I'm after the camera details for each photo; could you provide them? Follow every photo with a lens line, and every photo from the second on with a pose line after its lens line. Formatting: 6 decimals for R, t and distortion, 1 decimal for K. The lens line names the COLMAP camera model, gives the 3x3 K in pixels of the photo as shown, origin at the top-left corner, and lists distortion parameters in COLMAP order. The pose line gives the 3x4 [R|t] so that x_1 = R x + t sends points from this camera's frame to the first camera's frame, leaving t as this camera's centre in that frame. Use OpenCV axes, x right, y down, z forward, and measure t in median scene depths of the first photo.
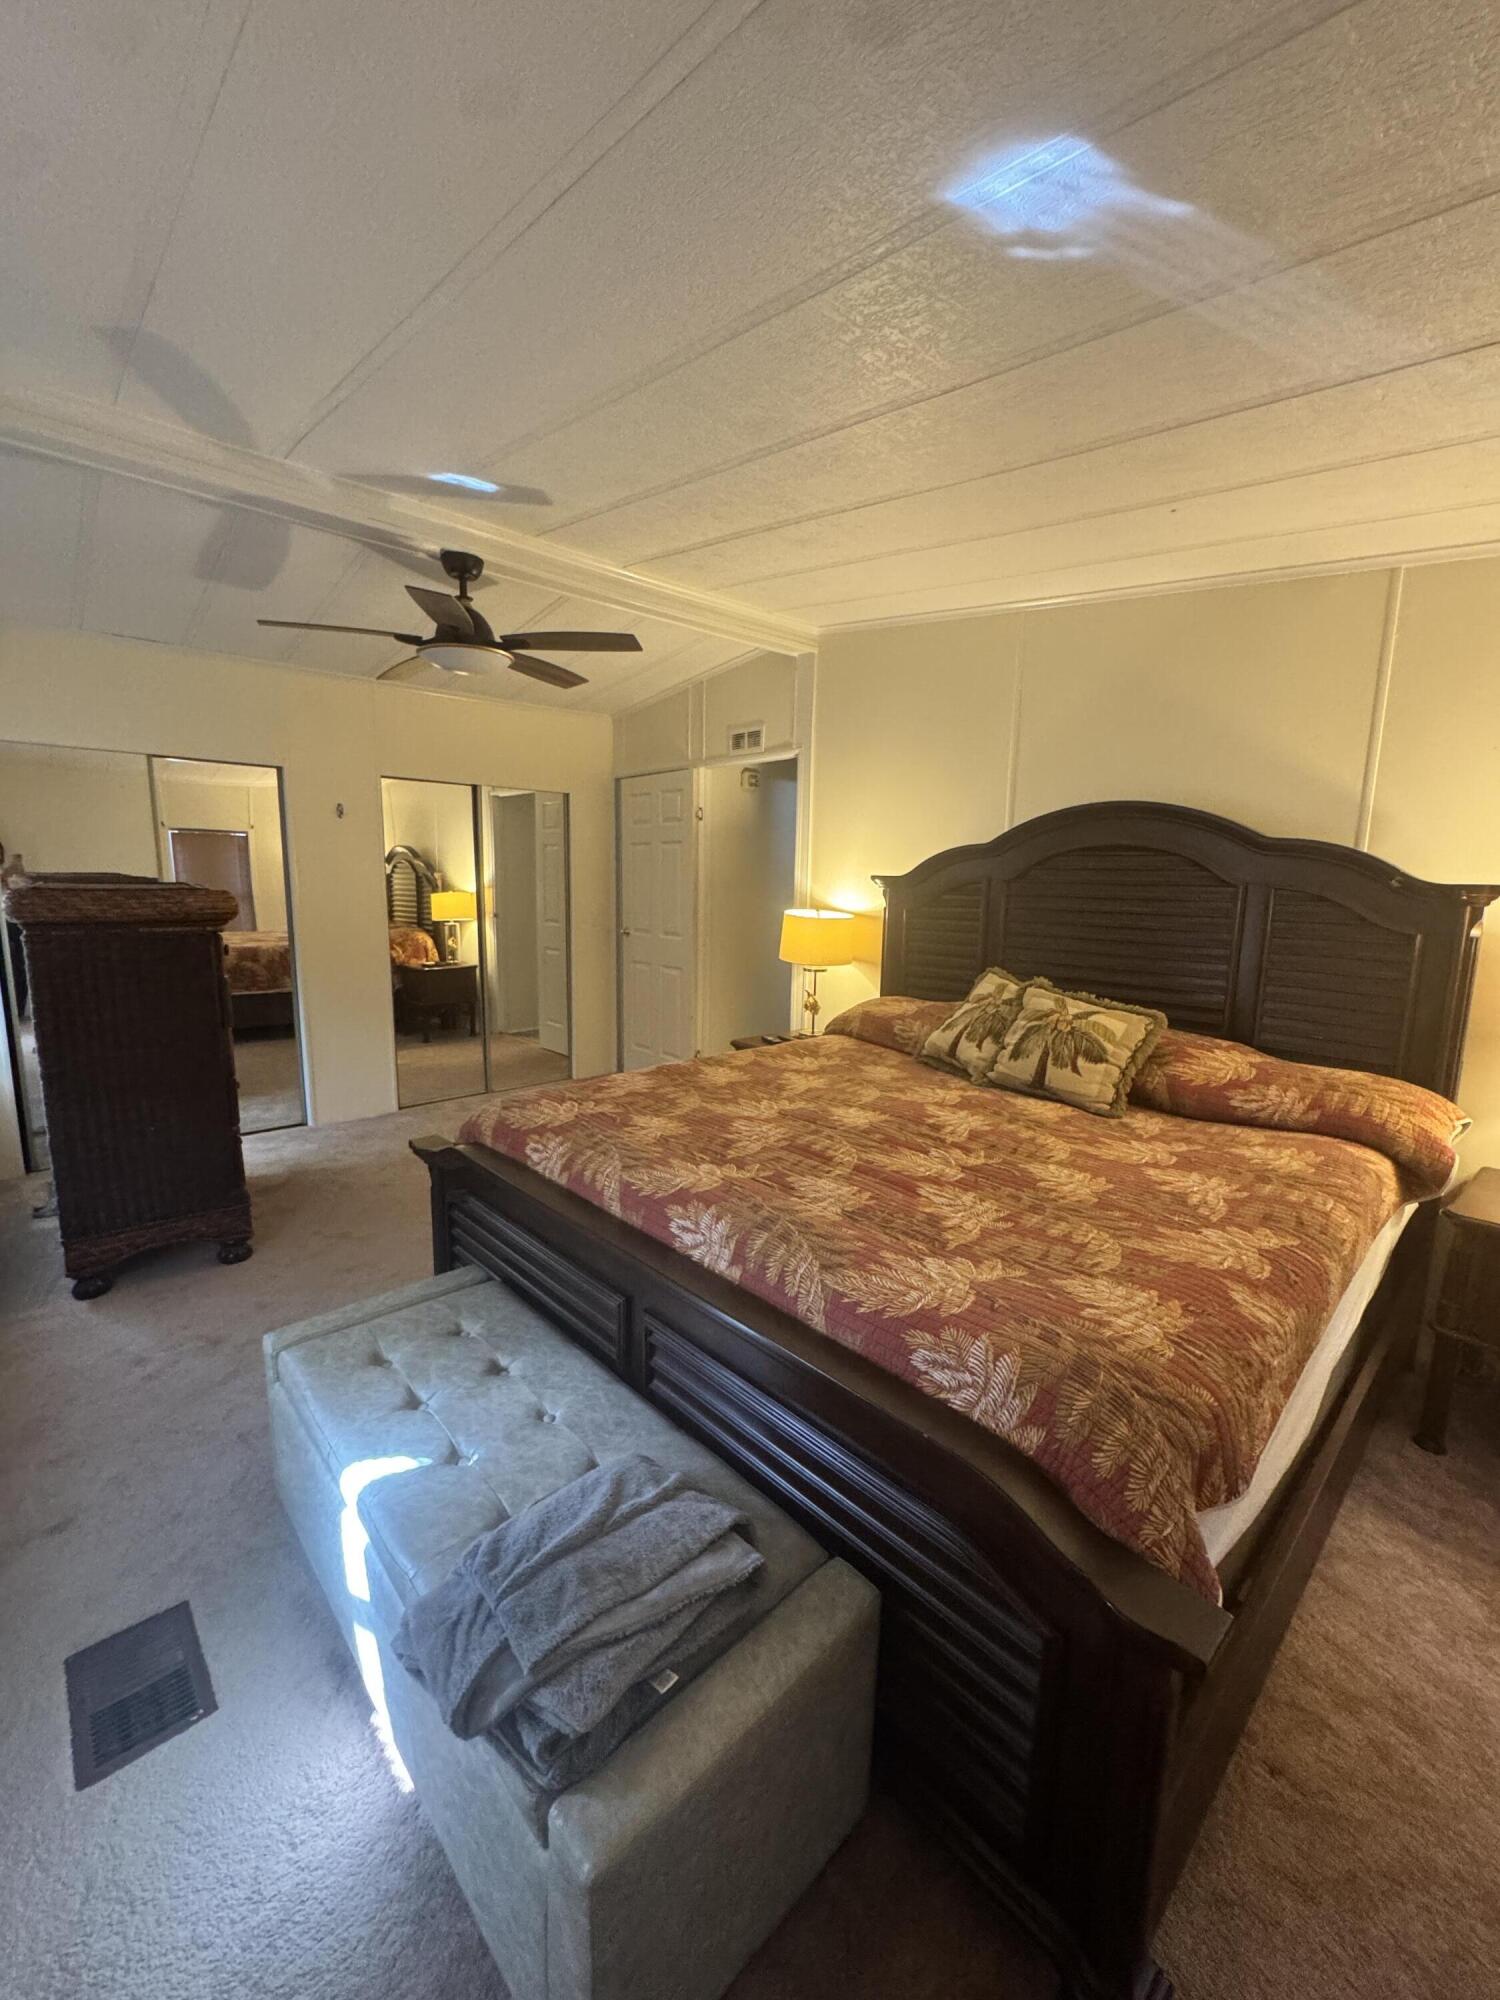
lens RADIAL K [[798.8, 0, 750.0], [0, 798.8, 1000.0], [0, 0, 1]] dist [-0.003166, -0.000290]
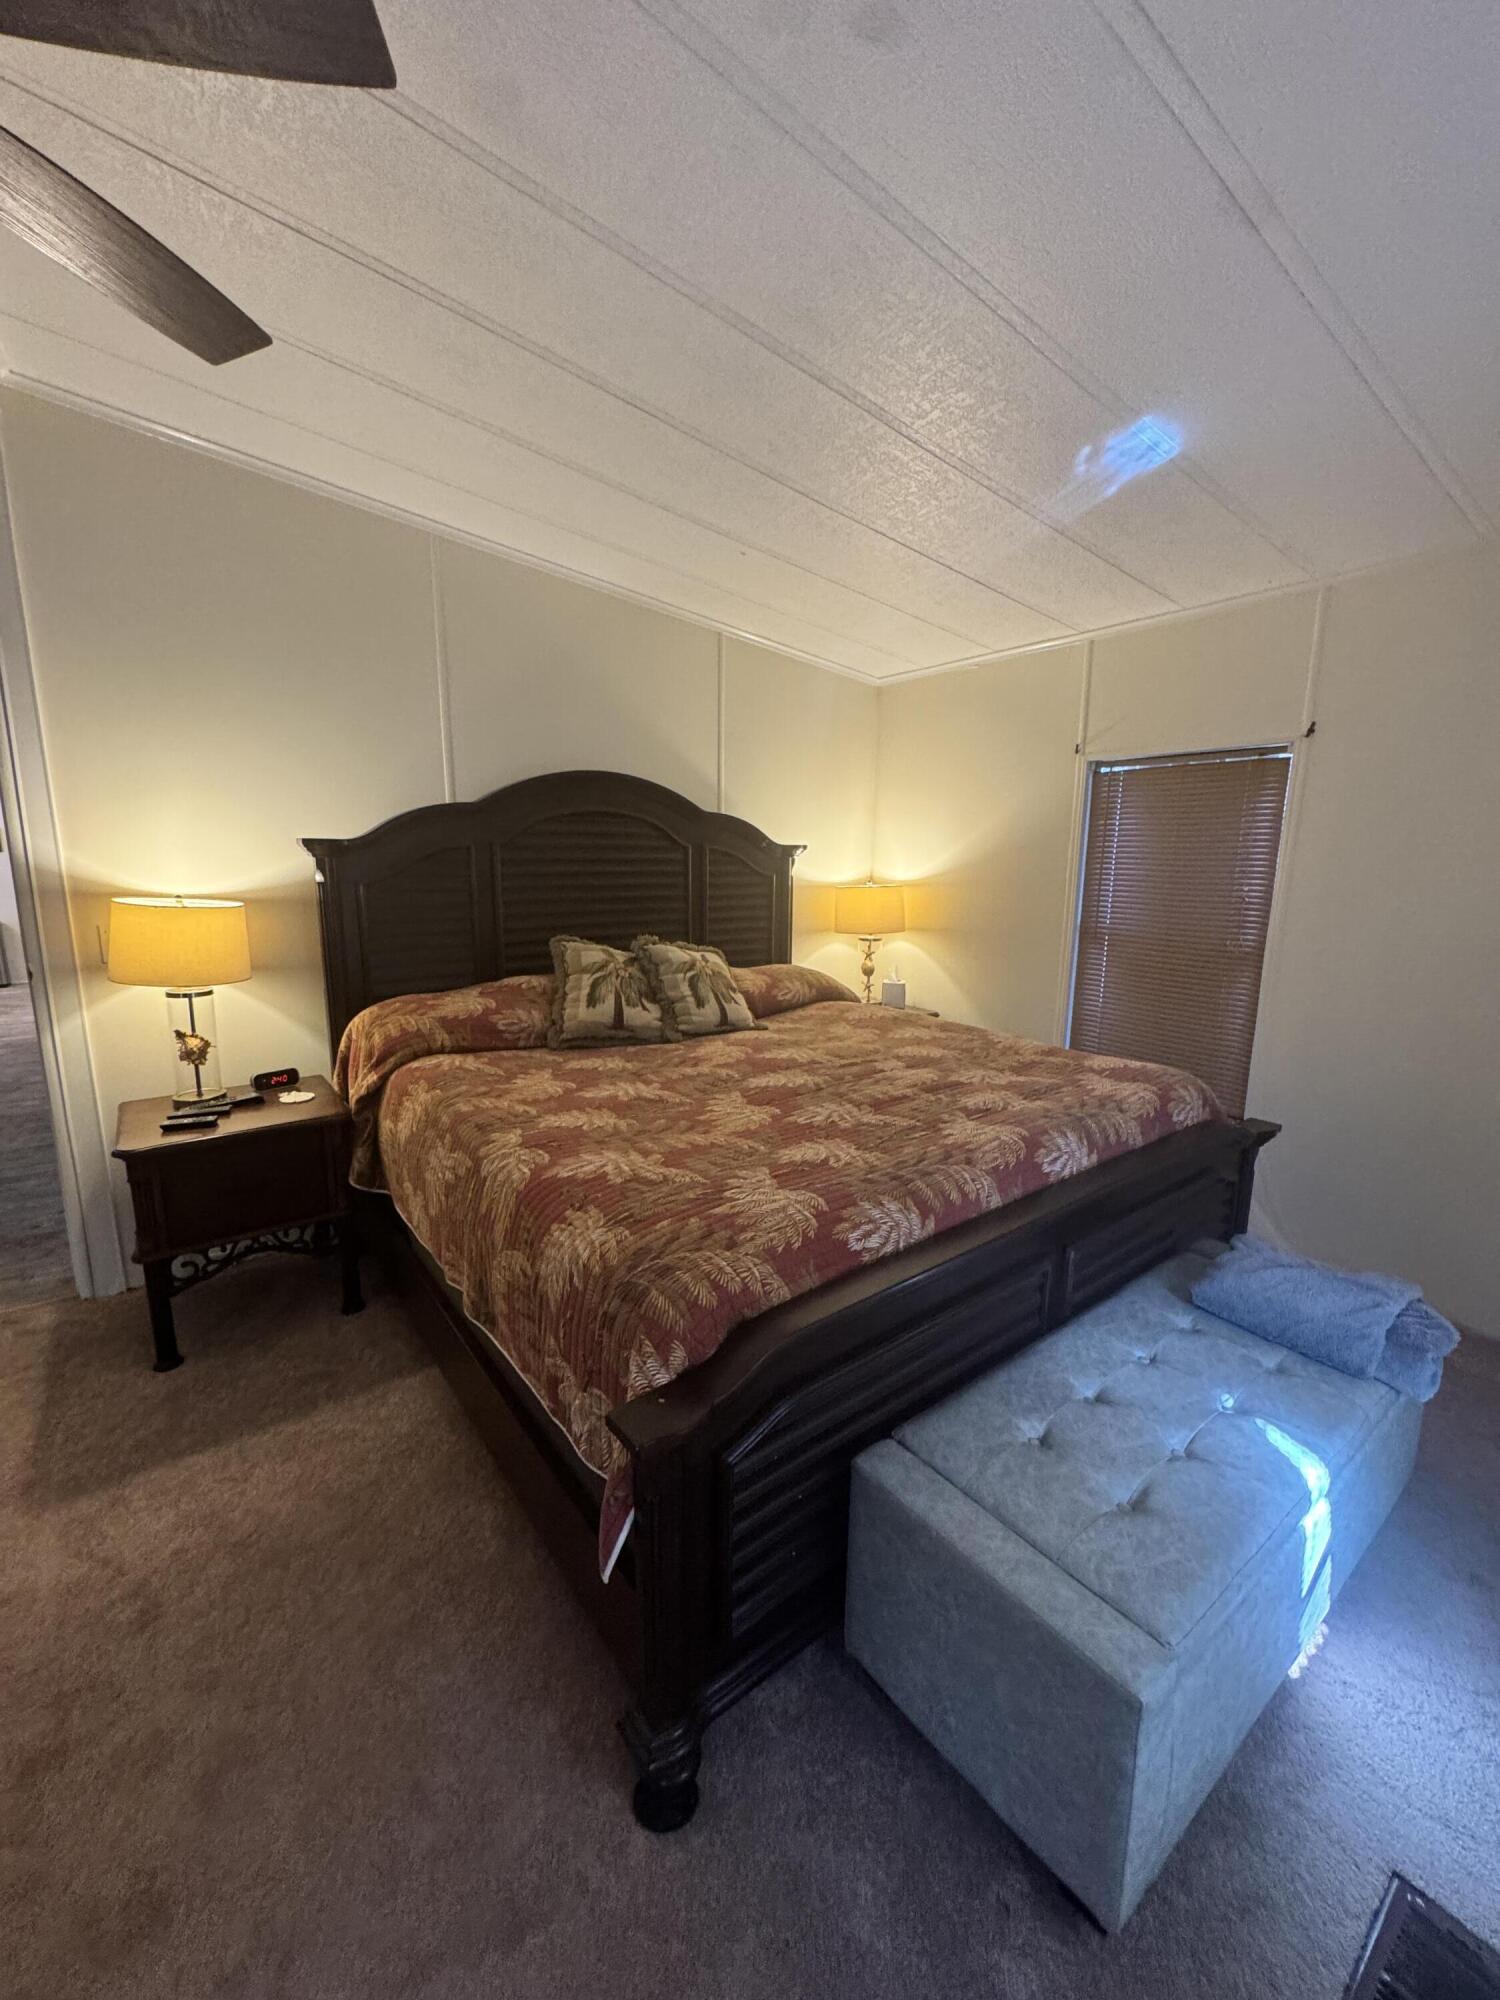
lens RADIAL K [[802.7, 0, 750.0], [0, 802.7, 1000.0], [0, 0, 1]] dist [0.023728, -0.000072]
pose [[0.091436, -0.199589, 0.975604, -0.953173], [0.141174, 0.972411, 0.185705, -0.169338], [-0.985753, 0.120750, 0.117090, 1.002414]]
